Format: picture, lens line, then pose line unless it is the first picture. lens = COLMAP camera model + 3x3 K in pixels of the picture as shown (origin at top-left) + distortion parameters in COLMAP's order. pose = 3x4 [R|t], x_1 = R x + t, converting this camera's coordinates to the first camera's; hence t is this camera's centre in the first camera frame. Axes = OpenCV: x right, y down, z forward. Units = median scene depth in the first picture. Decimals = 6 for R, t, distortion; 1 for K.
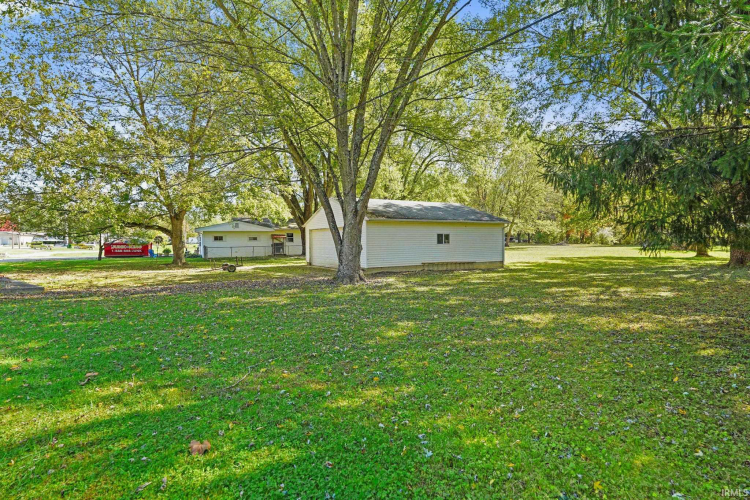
lens RADIAL K [[403.0, 0, 375.0], [0, 403.0, 250.0], [0, 0, 1]] dist [0.000593, 0.000041]
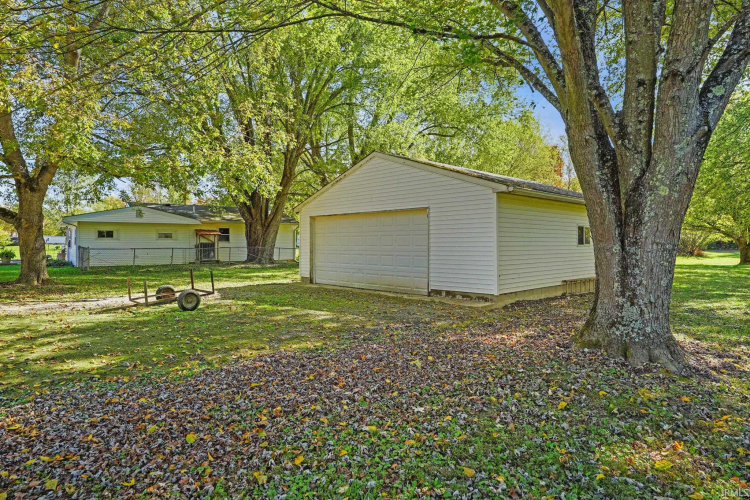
lens RADIAL K [[455.8, 0, 375.0], [0, 455.8, 250.0], [0, 0, 1]] dist [-0.001619, -0.000710]
pose [[0.980098, 0.006431, 0.198411, -0.130997], [-0.004601, 0.999943, -0.009684, -0.000550], [-0.198462, 0.008578, 0.980071, 0.257424]]
